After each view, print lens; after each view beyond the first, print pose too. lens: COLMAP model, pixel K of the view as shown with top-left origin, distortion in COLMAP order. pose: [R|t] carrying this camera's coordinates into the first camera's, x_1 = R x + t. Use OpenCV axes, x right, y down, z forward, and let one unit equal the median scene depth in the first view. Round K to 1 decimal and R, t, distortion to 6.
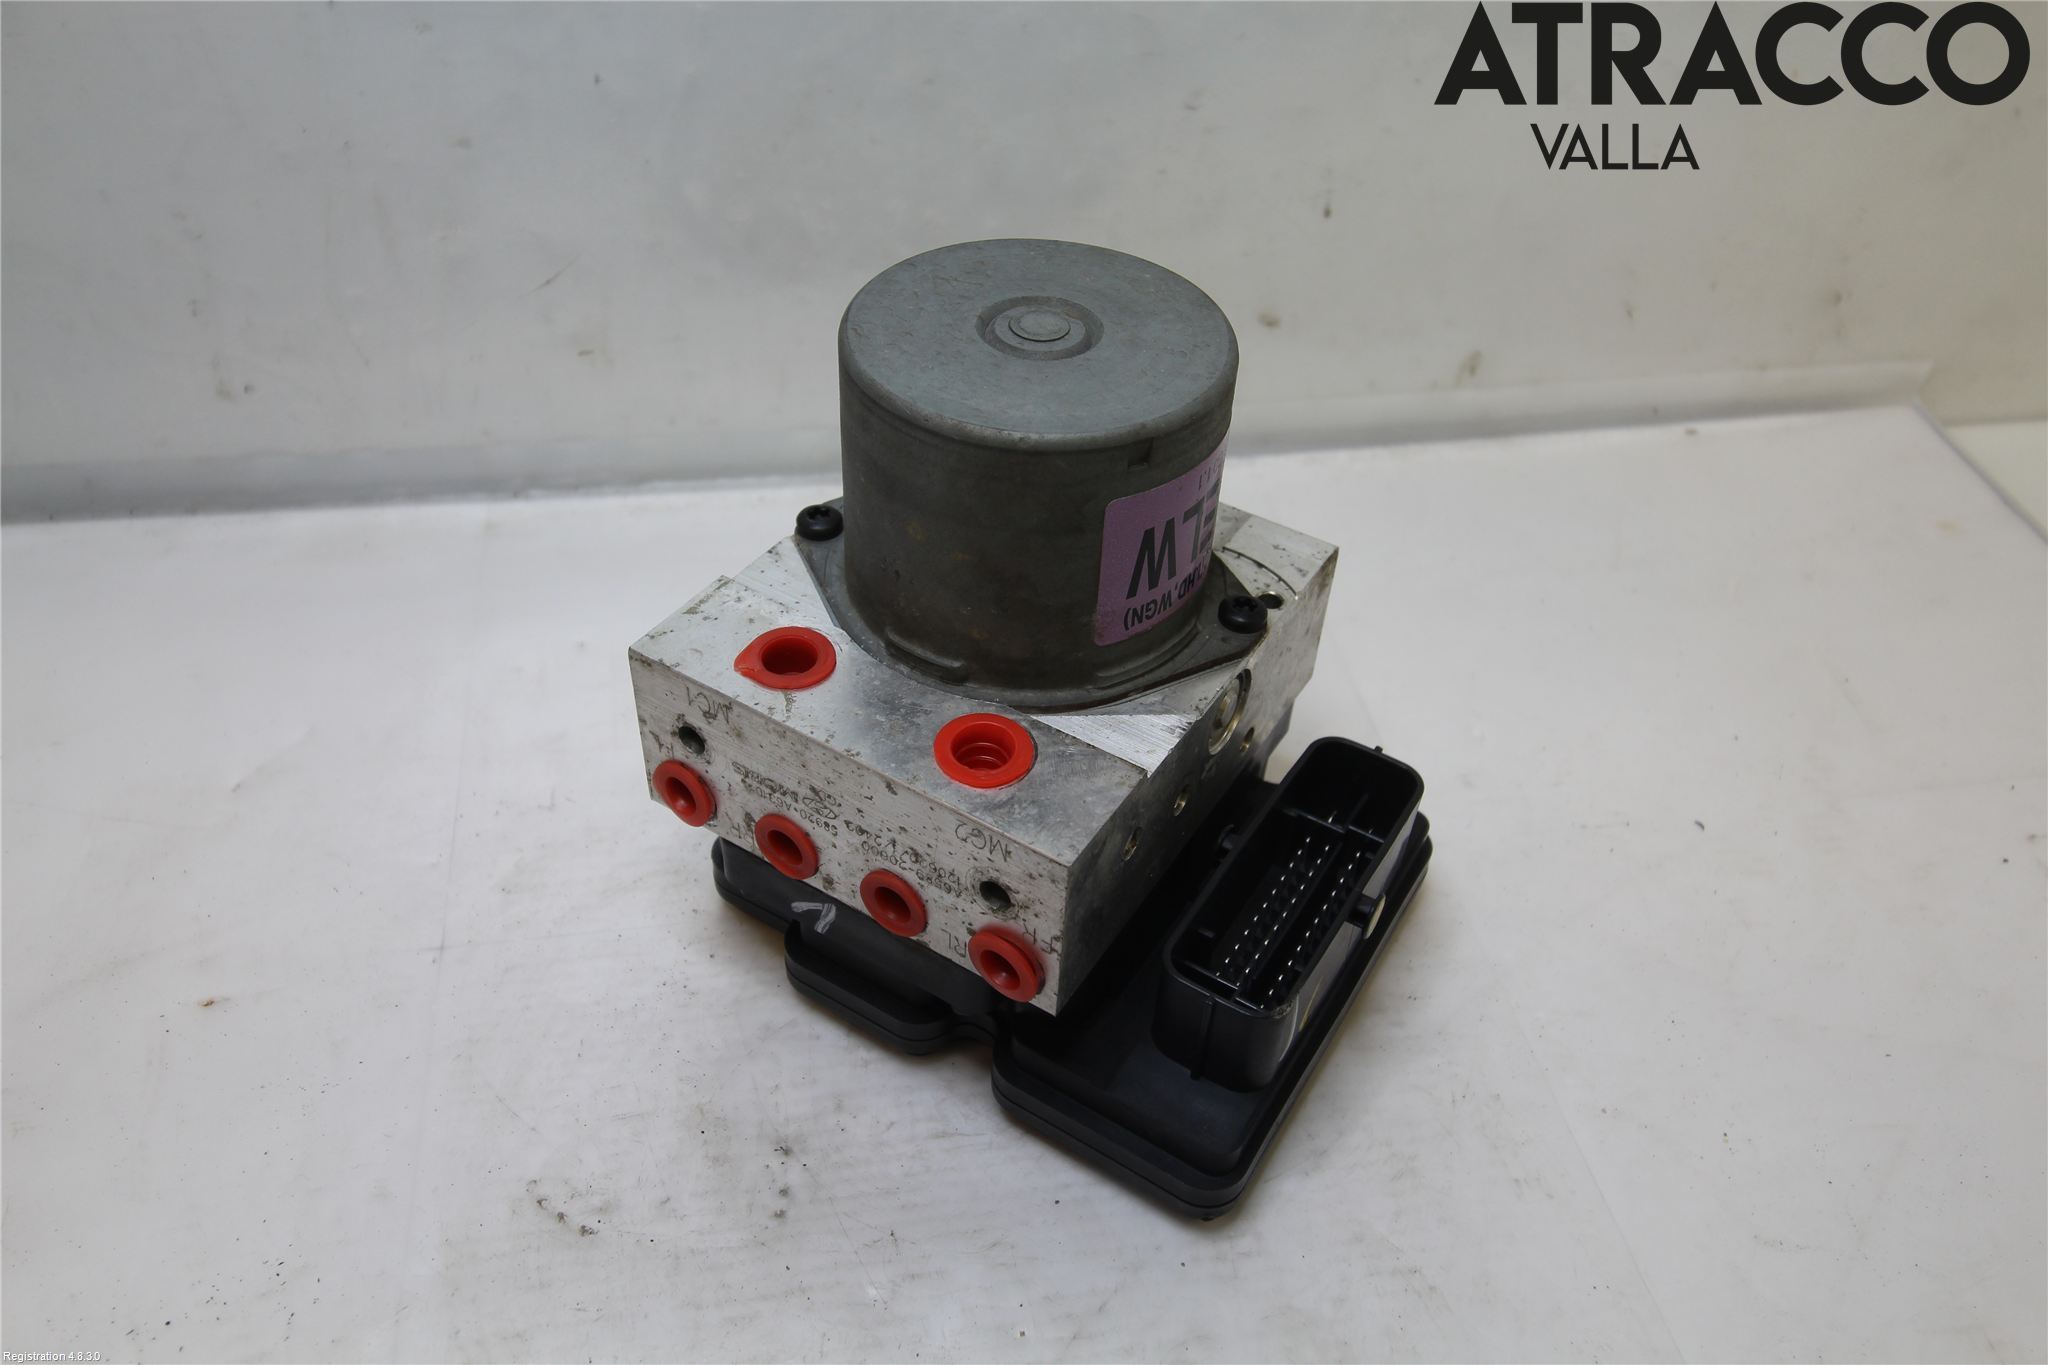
lens RADIAL K [[1626.9, 0, 1030.7], [0, 1626.9, 677.3], [0, 0, 1]] dist [-0.014339, 0.002117]
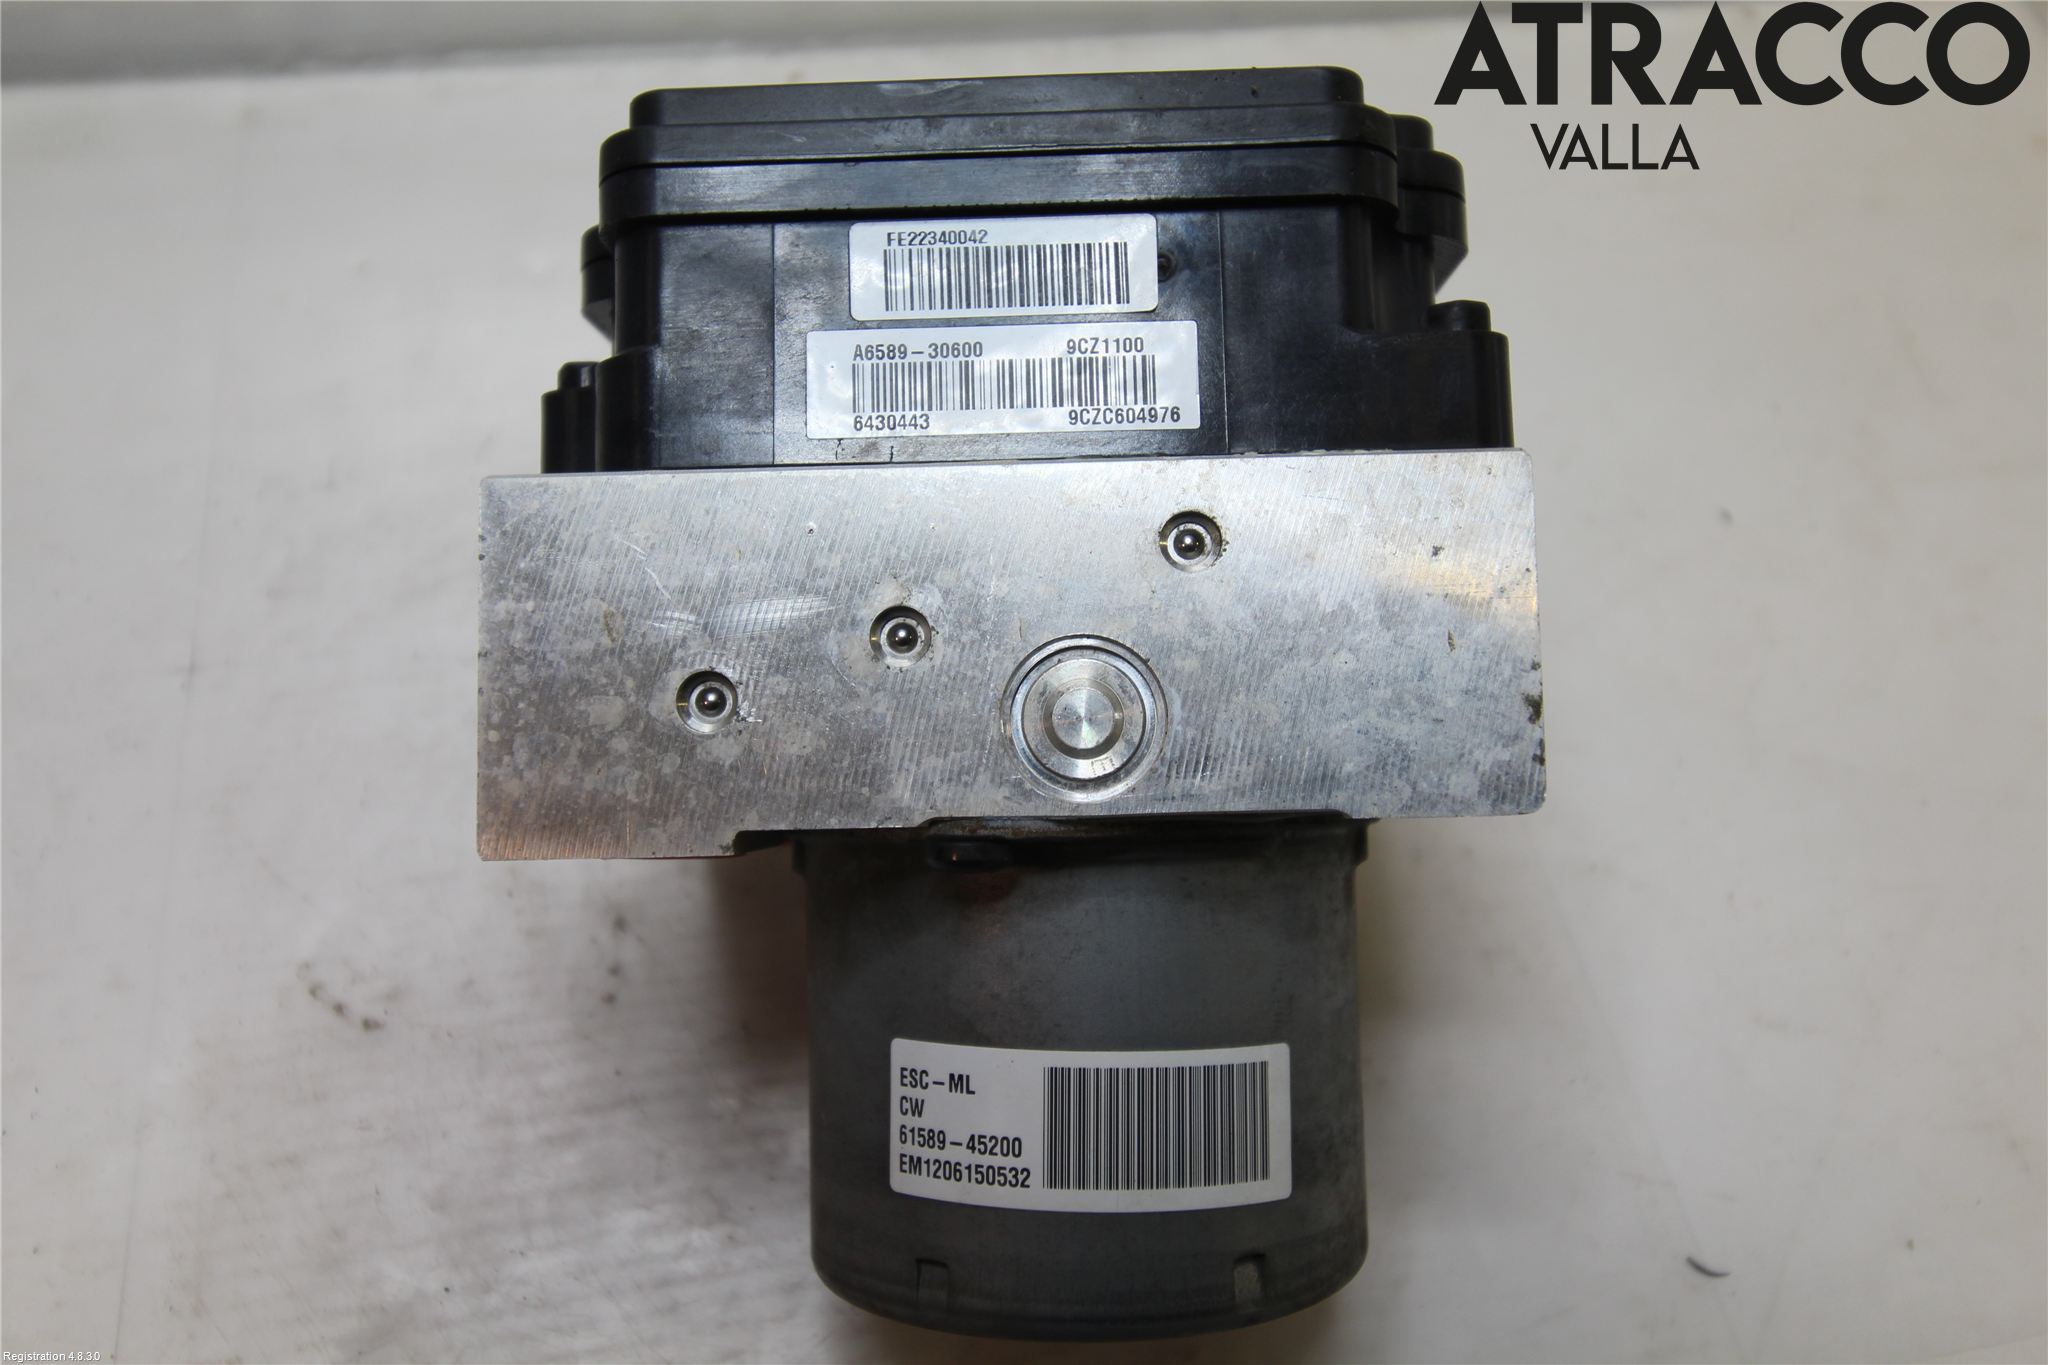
lens RADIAL K [[1626.9, 0, 1018.3], [0, 1626.9, 683.8], [0, 0, 1]] dist [-0.014339, 0.002117]
pose [[0.999578, 0.004412, 0.028696, 0.023741], [-0.011509, 0.967631, 0.252106, -0.030690], [-0.026654, -0.252330, 0.967274, 0.175981]]
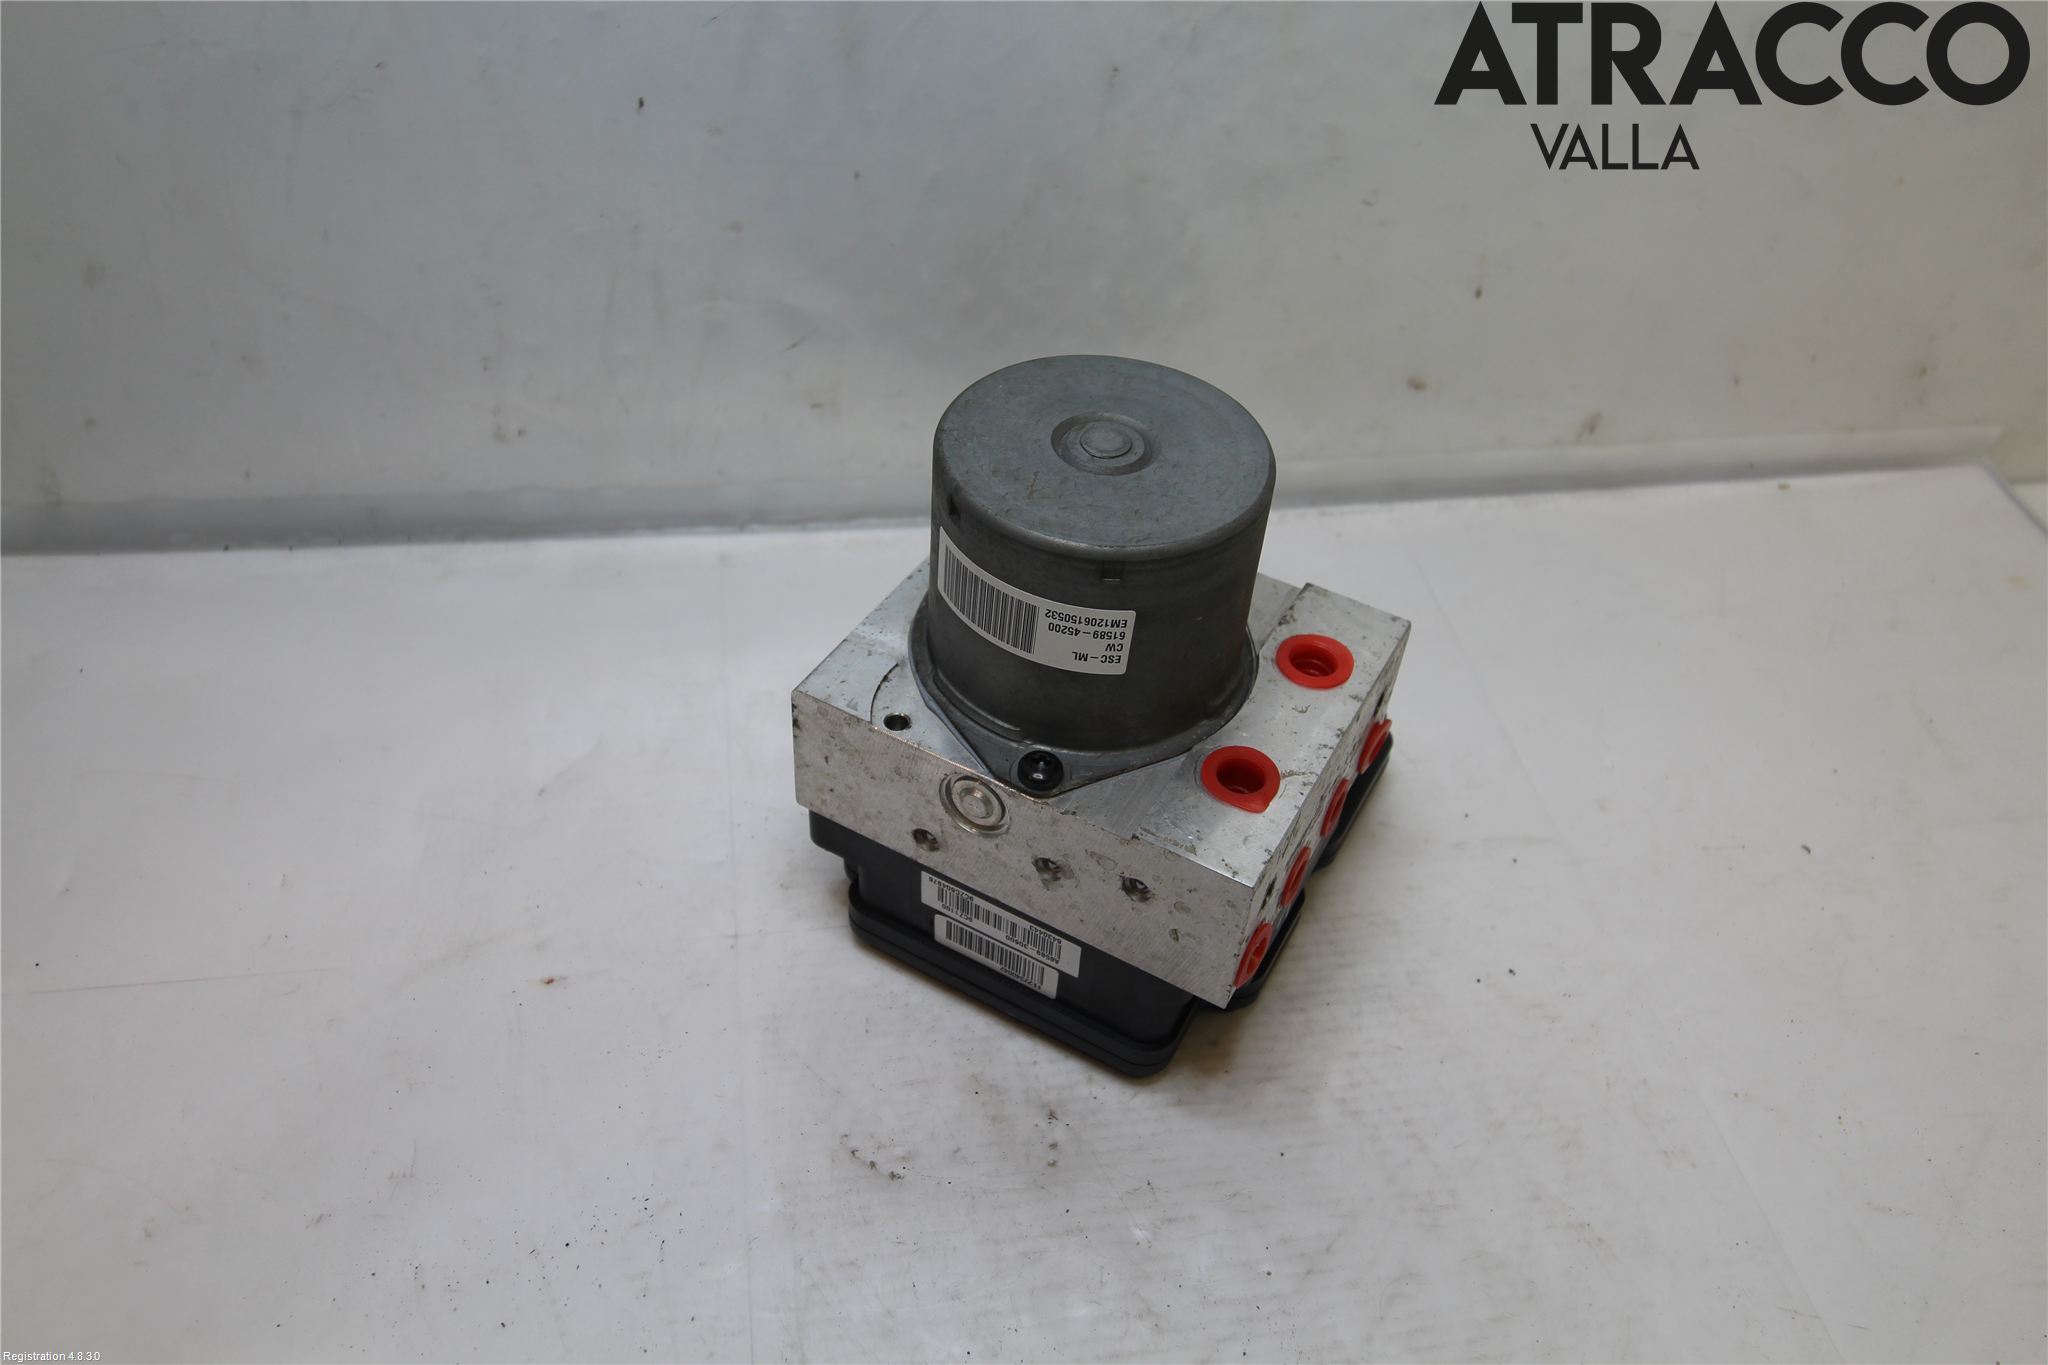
lens RADIAL K [[1626.9, 0, 1030.5], [0, 1626.9, 680.3], [0, 0, 1]] dist [-0.014339, 0.002117]
pose [[0.999777, 0.021075, -0.000964, -0.136004], [-0.021059, 0.999681, 0.013925, -0.032129], [0.001257, -0.013901, 0.999903, -0.141936]]
